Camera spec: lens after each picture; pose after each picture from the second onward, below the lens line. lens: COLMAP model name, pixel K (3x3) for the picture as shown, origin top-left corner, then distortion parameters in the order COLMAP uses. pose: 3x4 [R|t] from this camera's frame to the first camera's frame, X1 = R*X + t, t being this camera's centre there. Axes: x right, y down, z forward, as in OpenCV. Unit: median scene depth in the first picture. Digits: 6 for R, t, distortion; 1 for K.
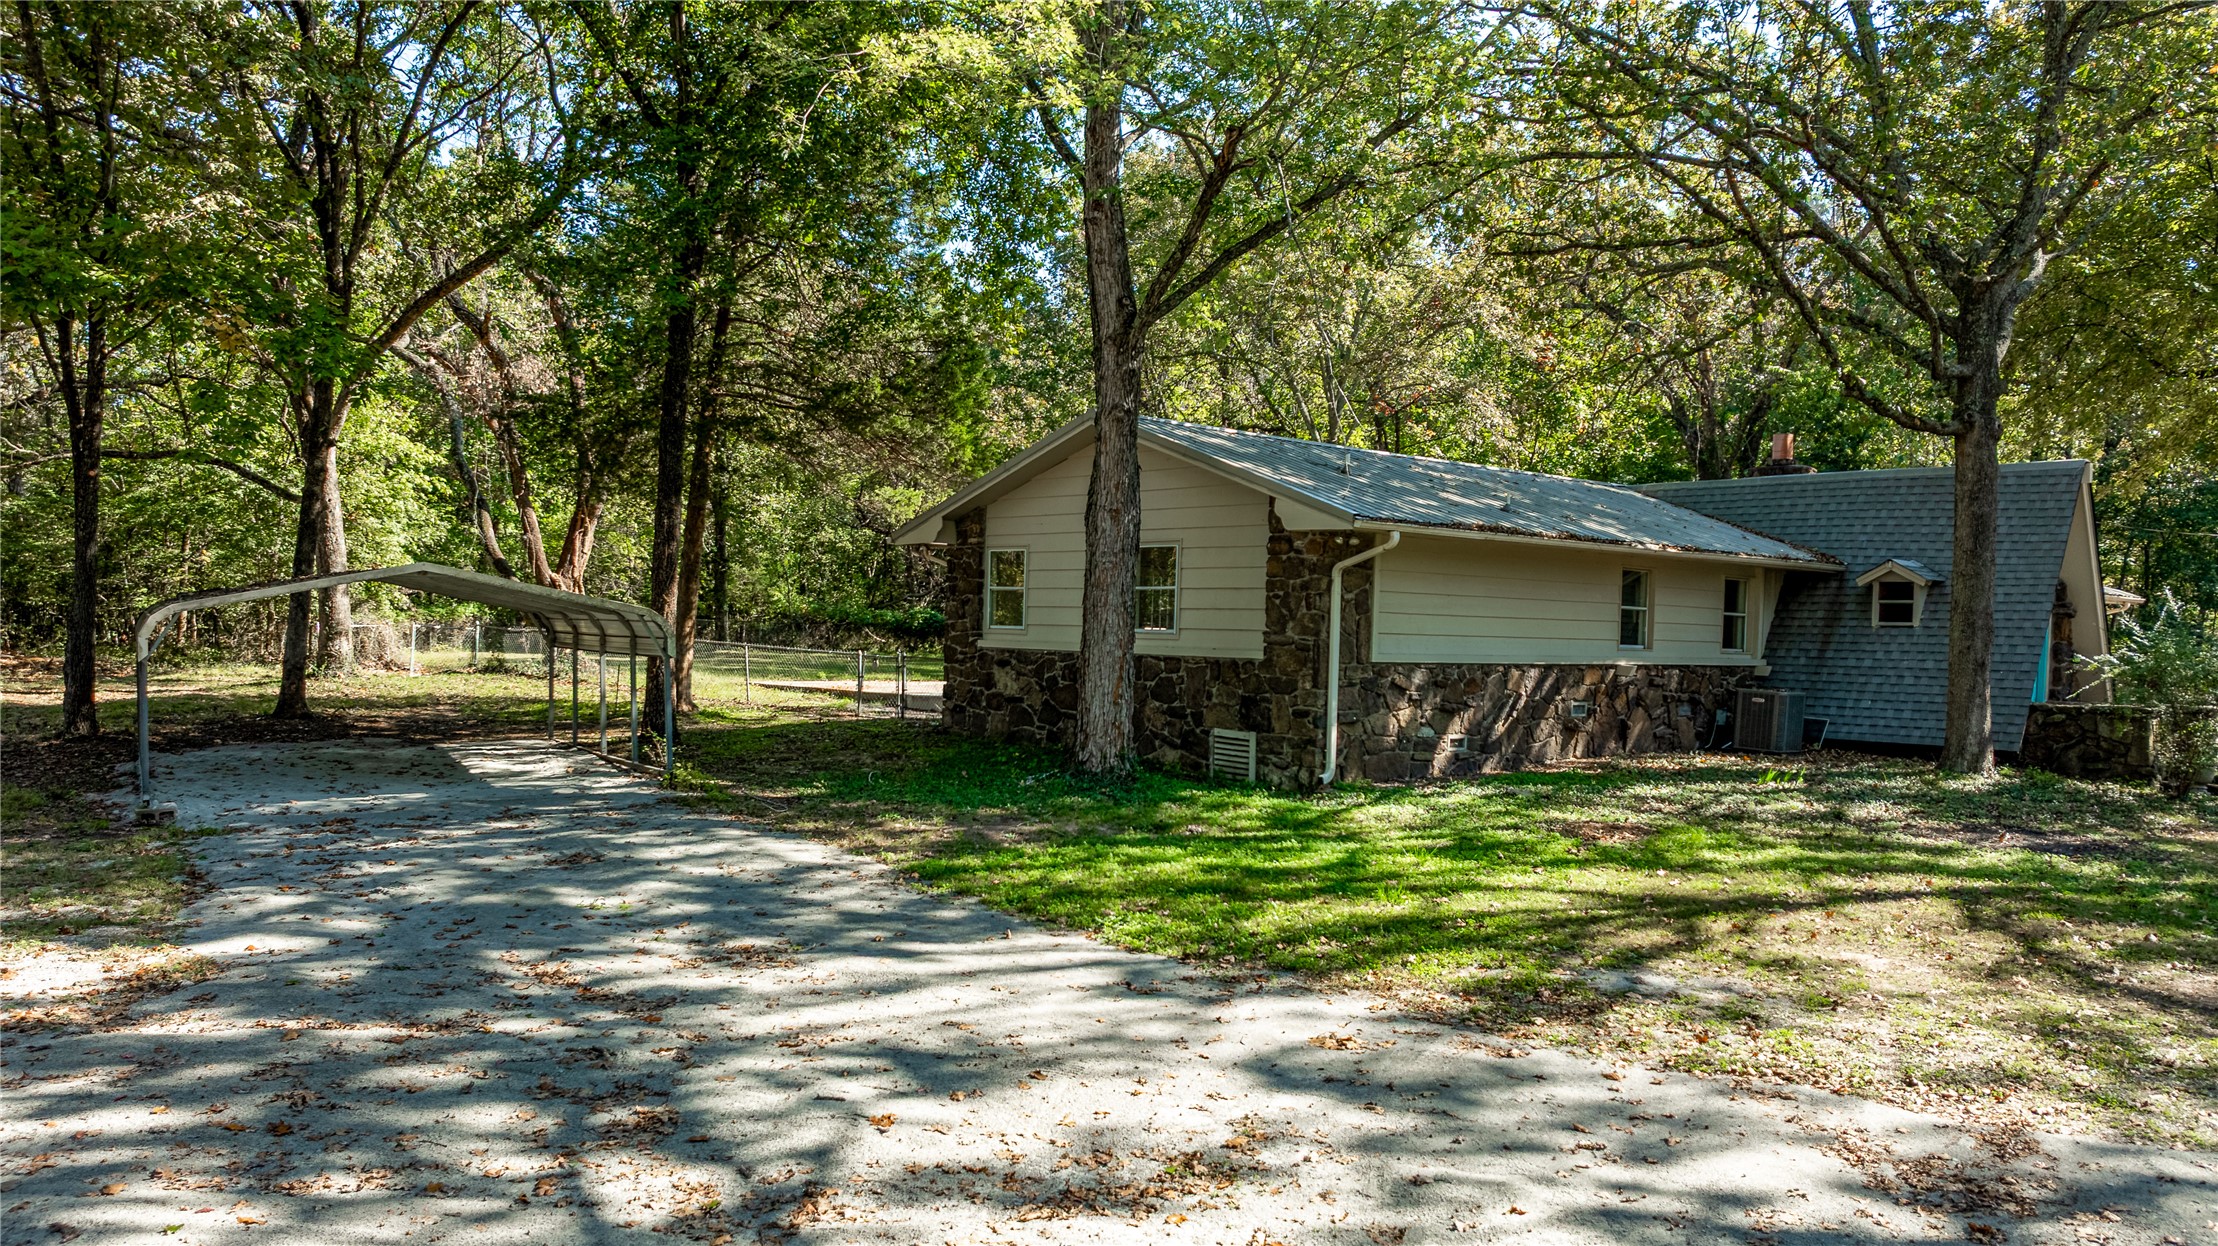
lens RADIAL K [[1755.7, 0, 1077.8], [0, 1755.7, 674.1], [0, 0, 1]] dist [-0.003430, 0.000372]
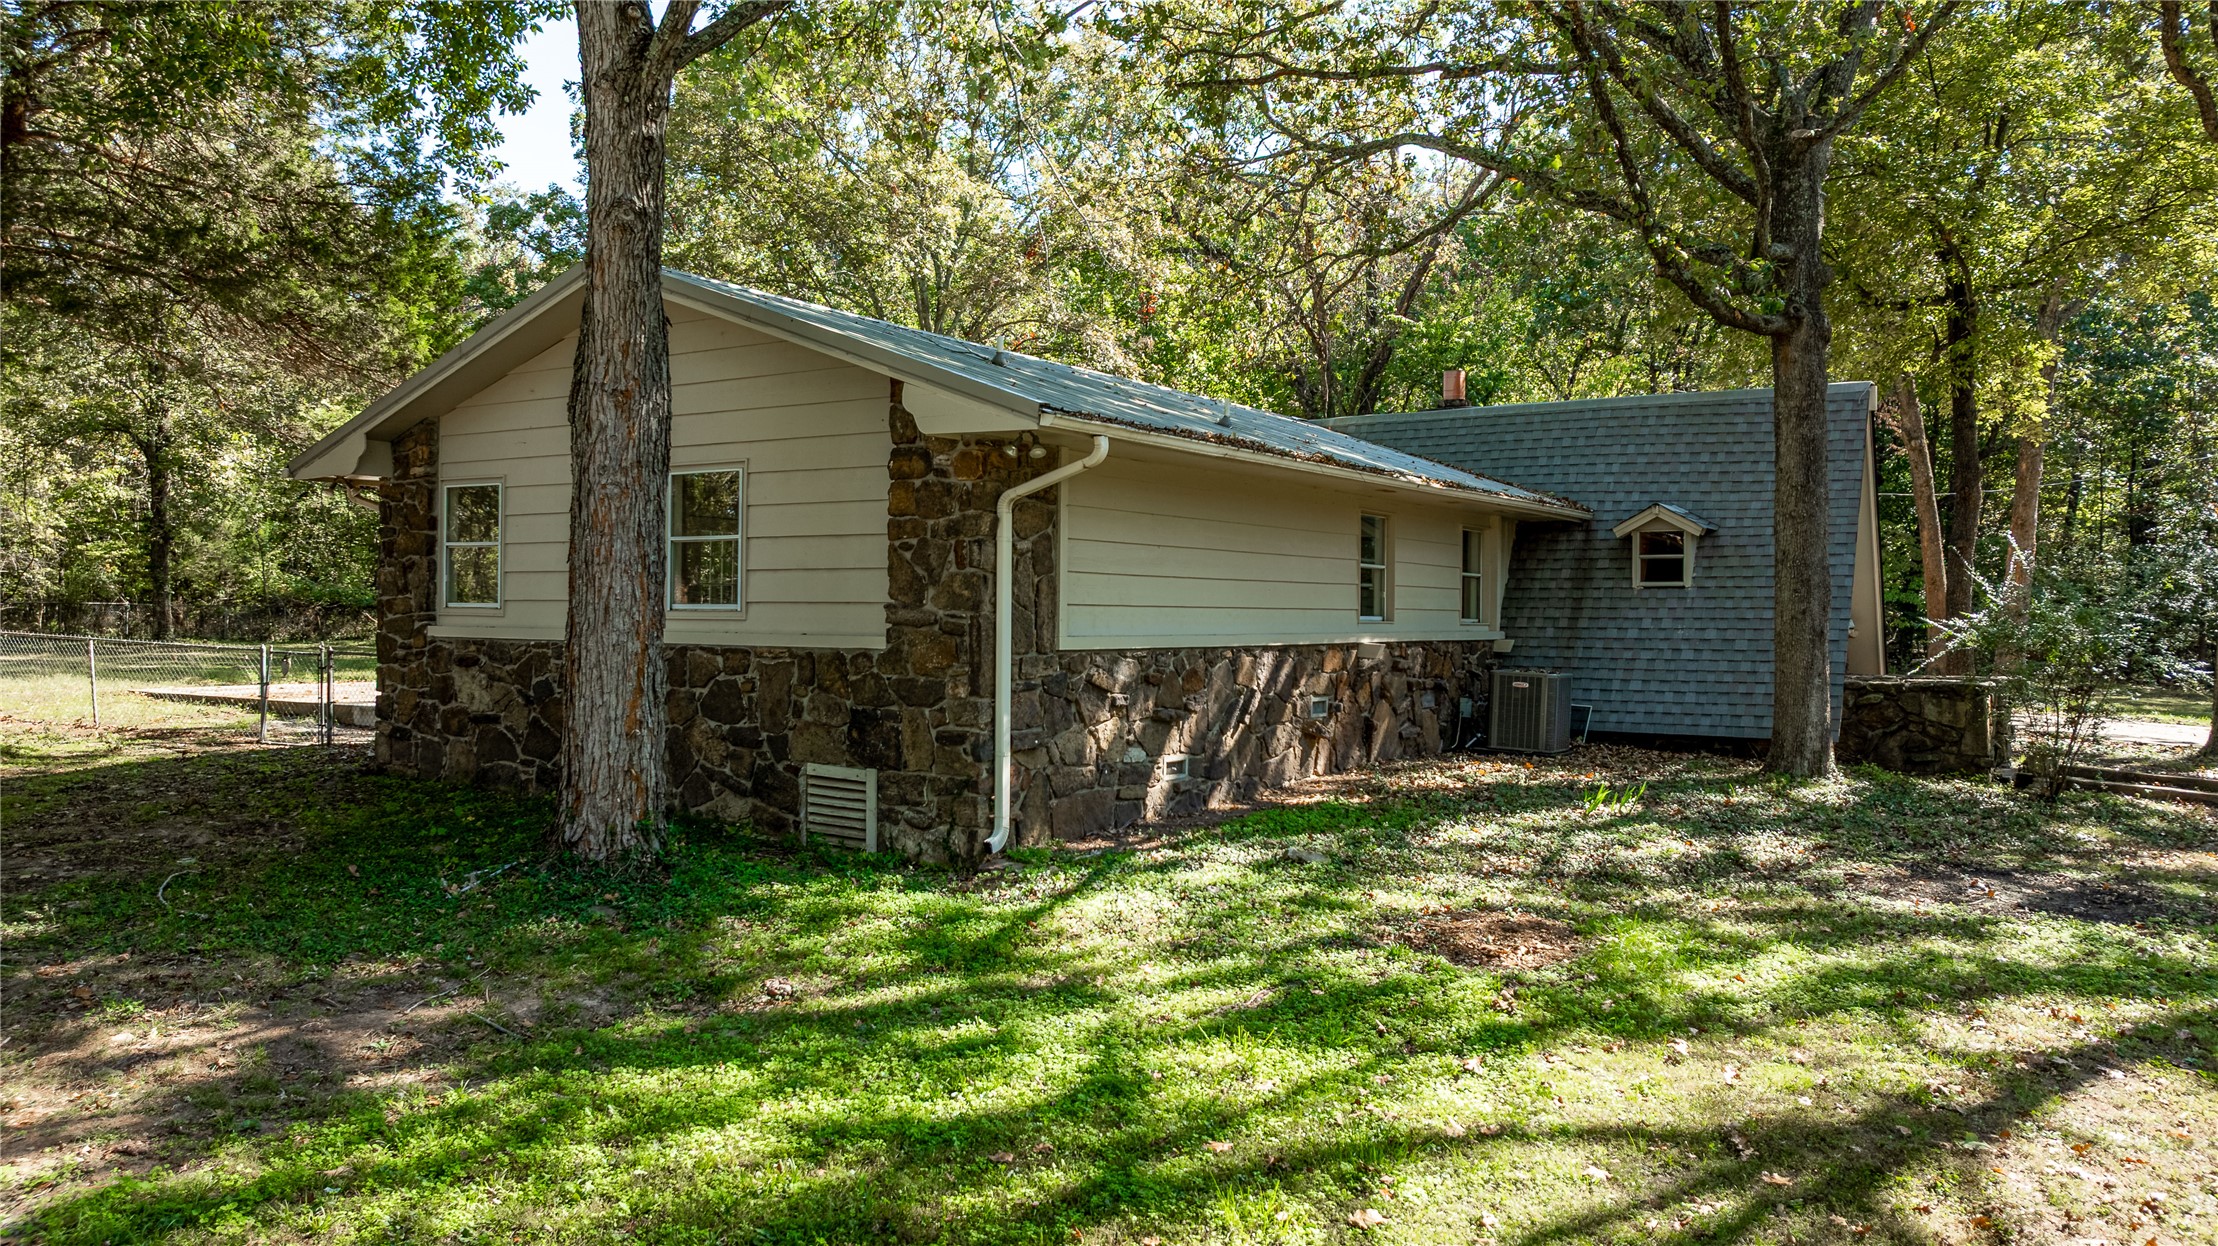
lens RADIAL K [[1662.9, 0, 1109.0], [0, 1662.9, 623.0], [0, 0, 1]] dist [-0.011408, 0.006684]
pose [[0.964608, -0.018356, 0.263049, 0.026167], [0.022384, 0.999673, -0.012324, -0.008220], [-0.262737, 0.017776, 0.964704, 0.388091]]
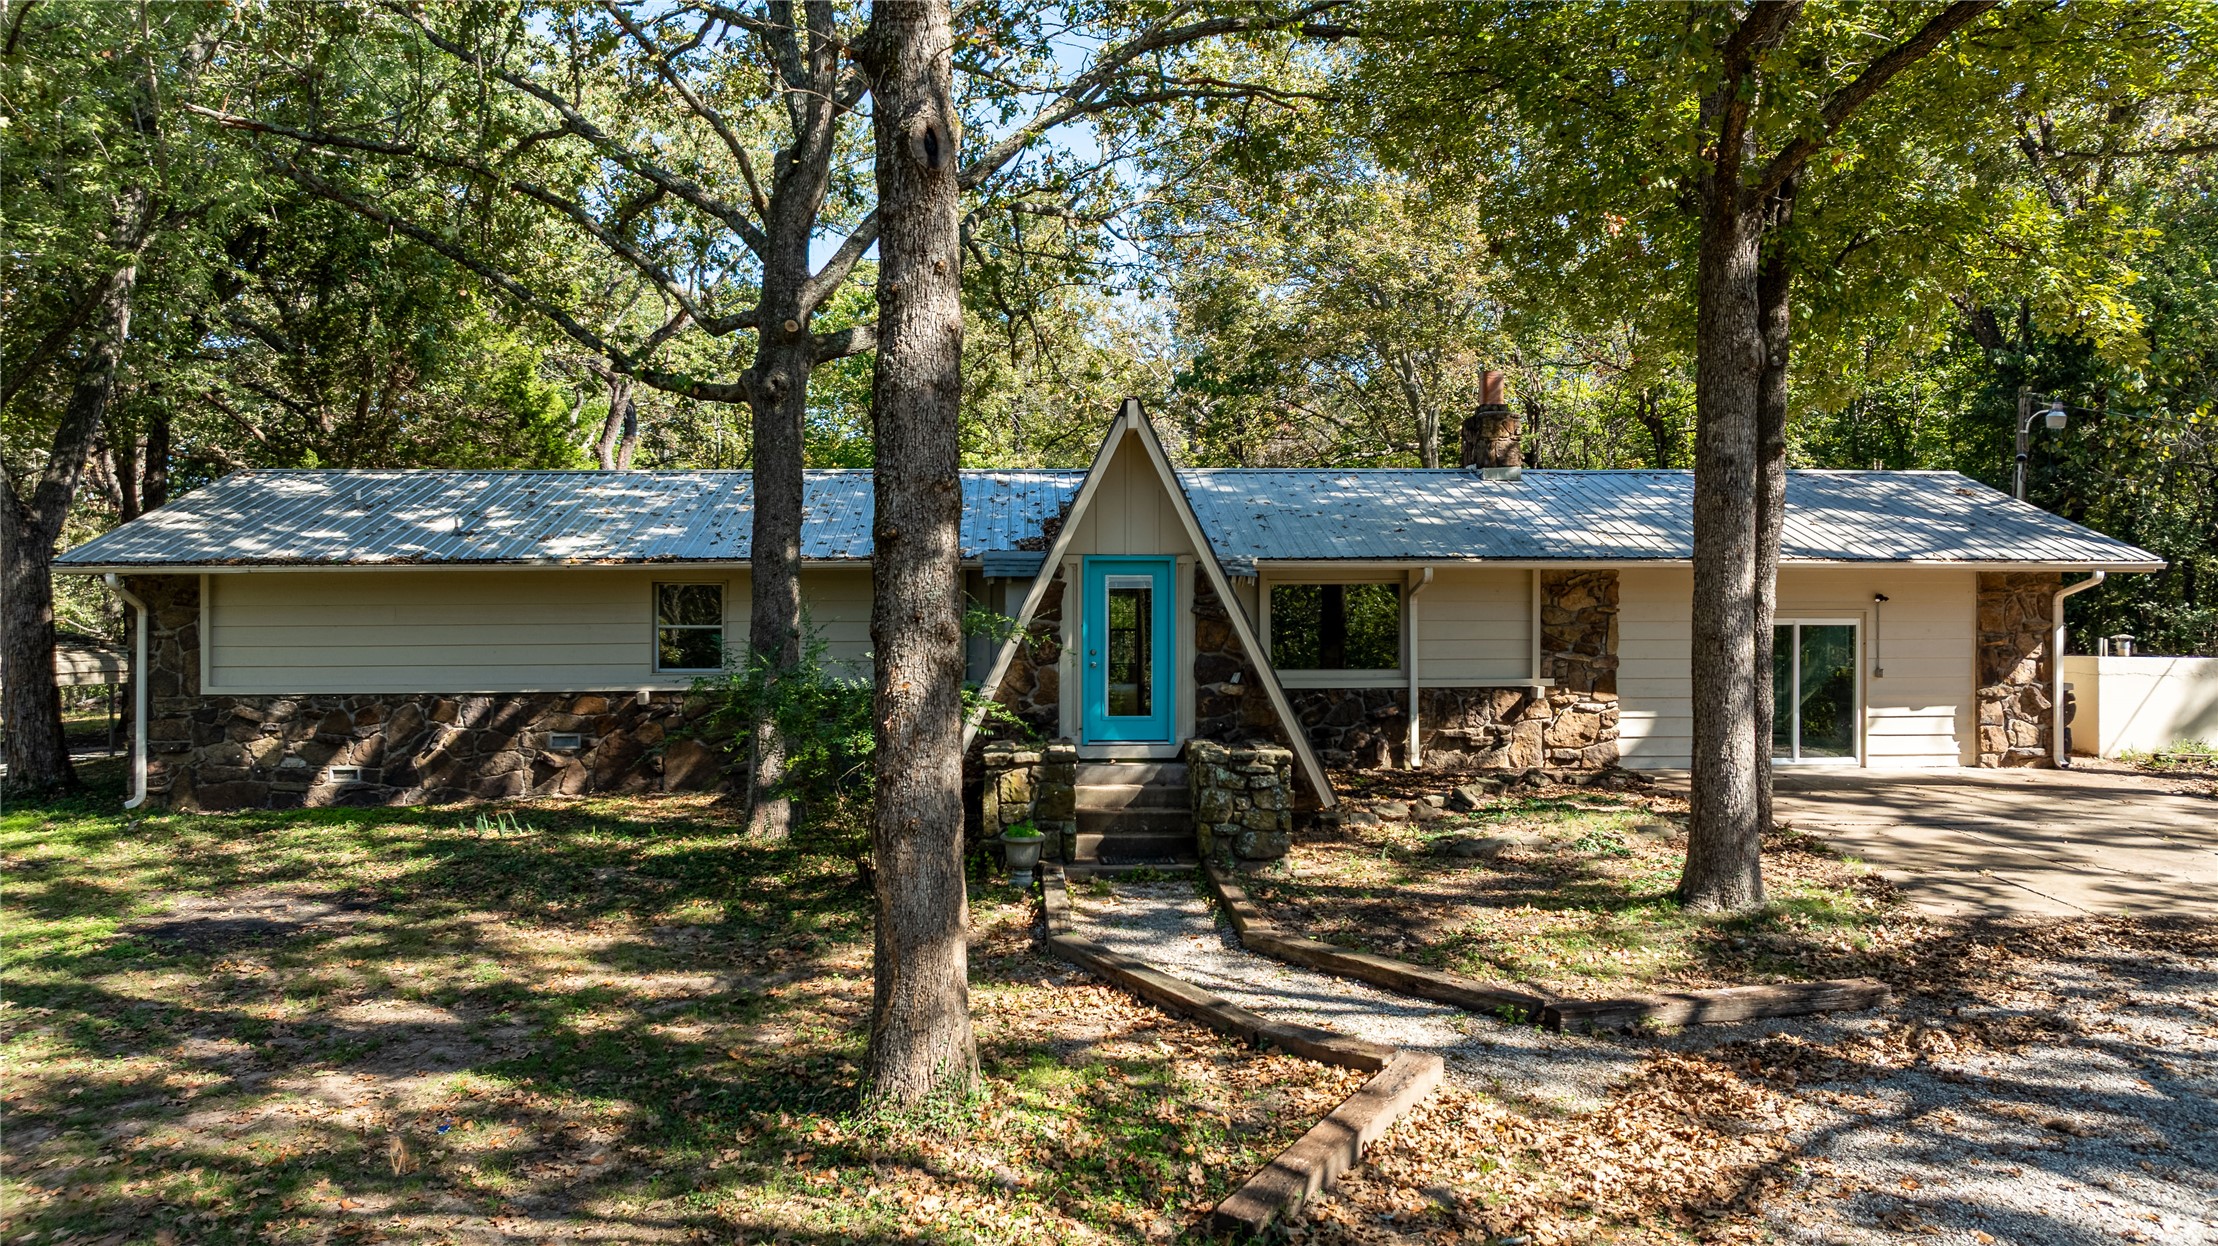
lens RADIAL K [[1620.9, 0, 1107.2], [0, 1620.9, 660.2], [0, 0, 1]] dist [-0.069141, 0.082047]
pose [[0.759153, -0.019296, -0.650626, 1.111111], [0.011472, 0.999802, -0.016266, -0.006369], [0.650811, 0.004884, 0.759224, 0.574123]]
